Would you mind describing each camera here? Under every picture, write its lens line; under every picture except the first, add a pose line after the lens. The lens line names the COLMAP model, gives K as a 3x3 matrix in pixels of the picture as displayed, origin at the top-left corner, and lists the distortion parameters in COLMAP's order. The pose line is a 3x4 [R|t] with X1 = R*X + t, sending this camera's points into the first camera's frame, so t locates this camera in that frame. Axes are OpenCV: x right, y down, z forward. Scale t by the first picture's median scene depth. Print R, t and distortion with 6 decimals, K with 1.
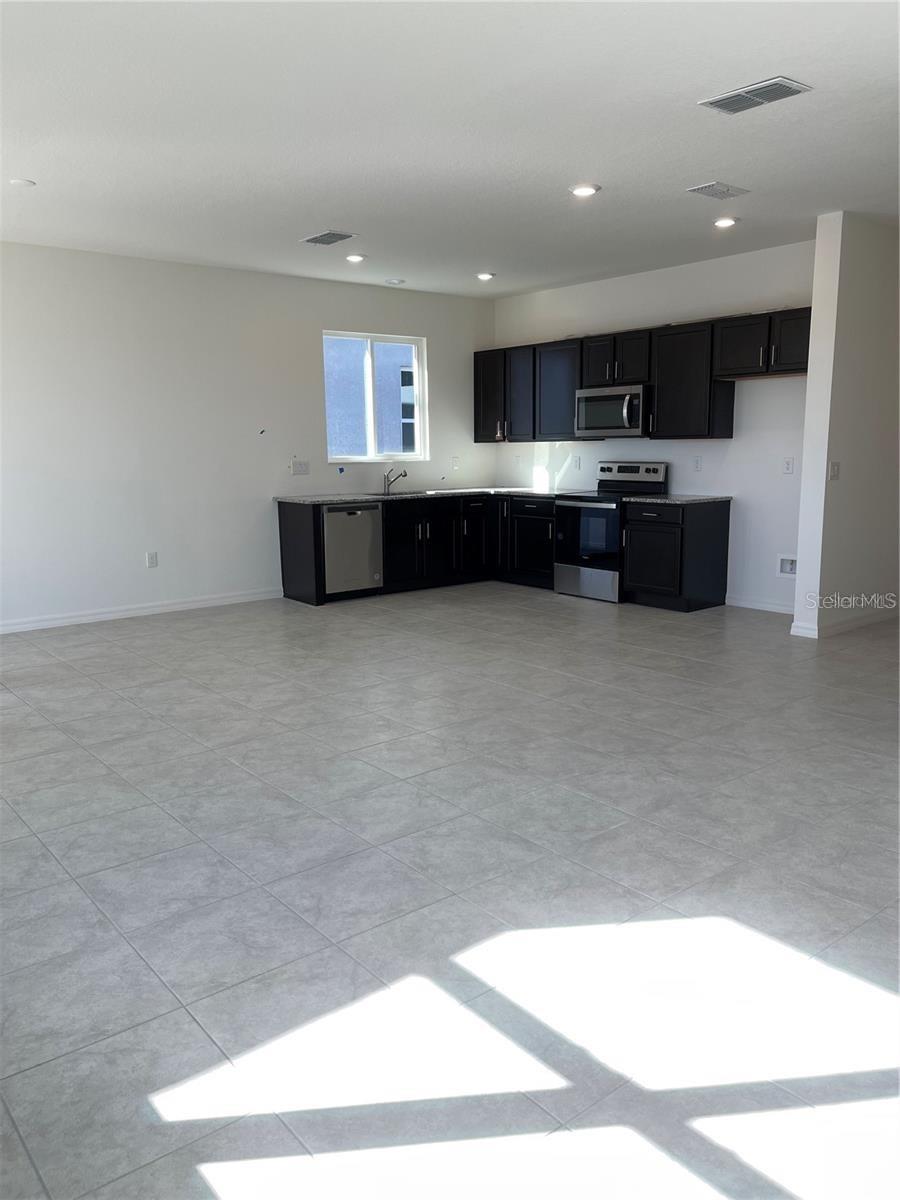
lens RADIAL K [[901.9, 0, 446.5], [0, 901.9, 602.5], [0, 0, 1]] dist [0.071357, -0.103036]
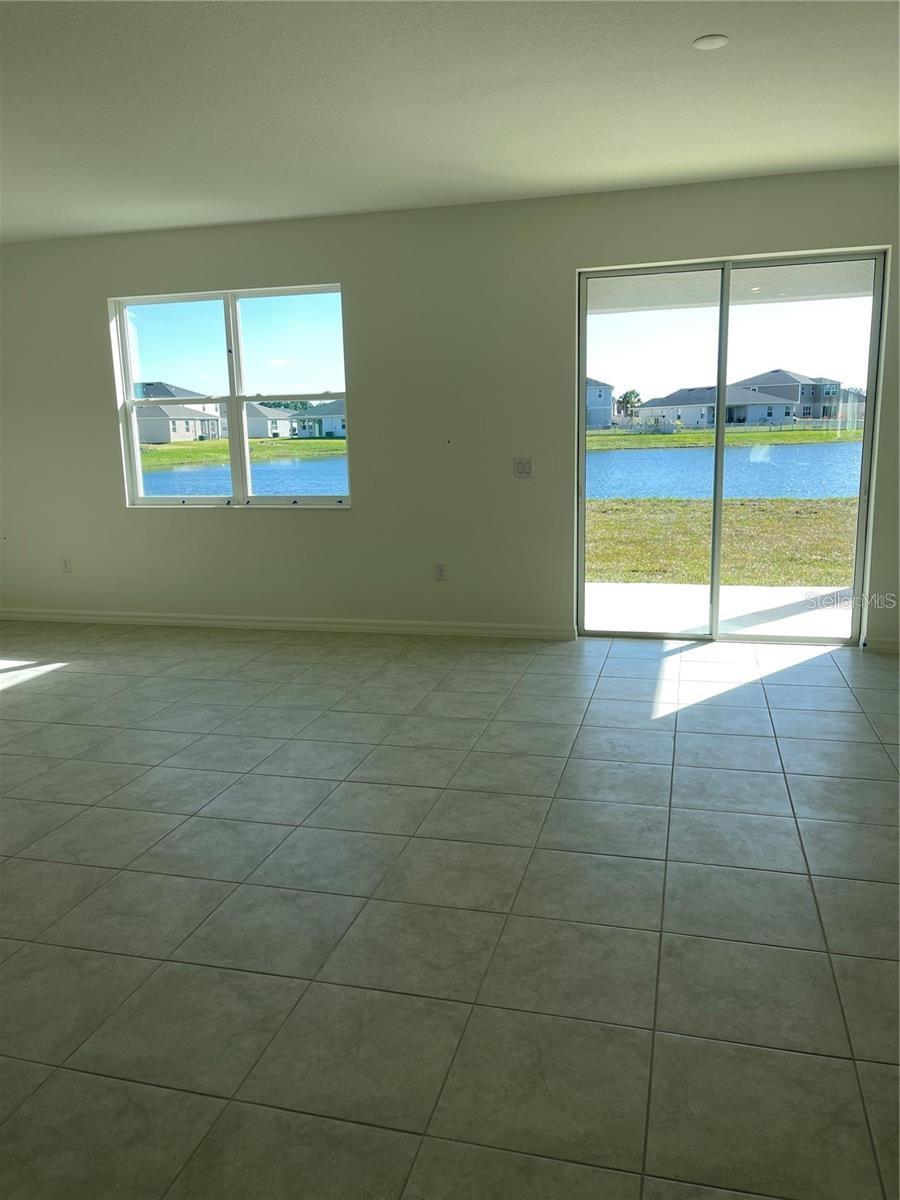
lens RADIAL K [[903.6, 0, 469.0], [0, 903.6, 621.7], [0, 0, 1]] dist [0.001208, 0.000440]
pose [[-0.800421, 0.155483, -0.578923, 0.115636], [-0.072383, 0.933639, 0.350827, -0.252942], [0.595052, 0.322713, -0.736050, 1.370977]]
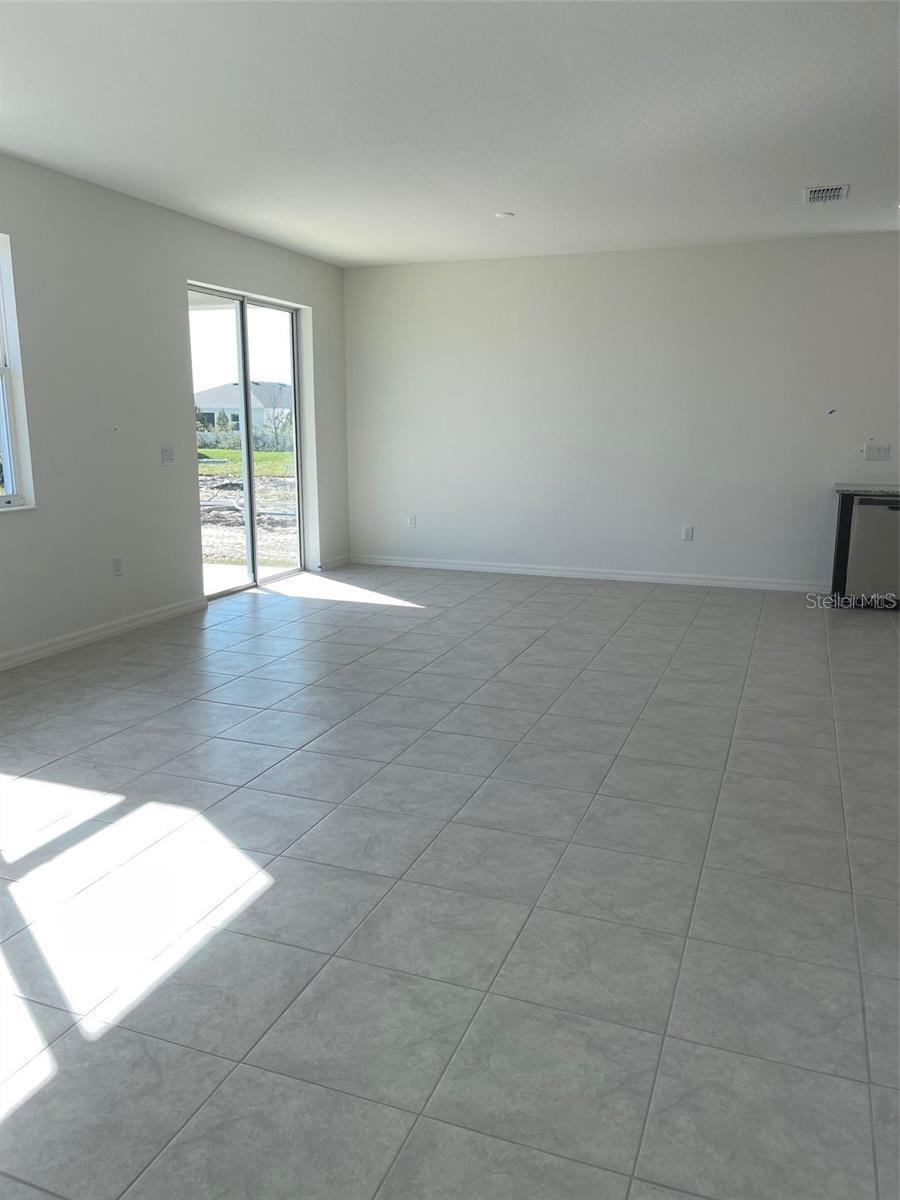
lens RADIAL K [[901.9, 0, 446.5], [0, 901.9, 602.5], [0, 0, 1]] dist [0.071357, -0.103036]
pose [[0.499725, 0.186507, -0.845866, 0.596856], [-0.161042, 0.979522, 0.120837, -0.067295], [0.851082, 0.075835, 0.519527, 0.284397]]
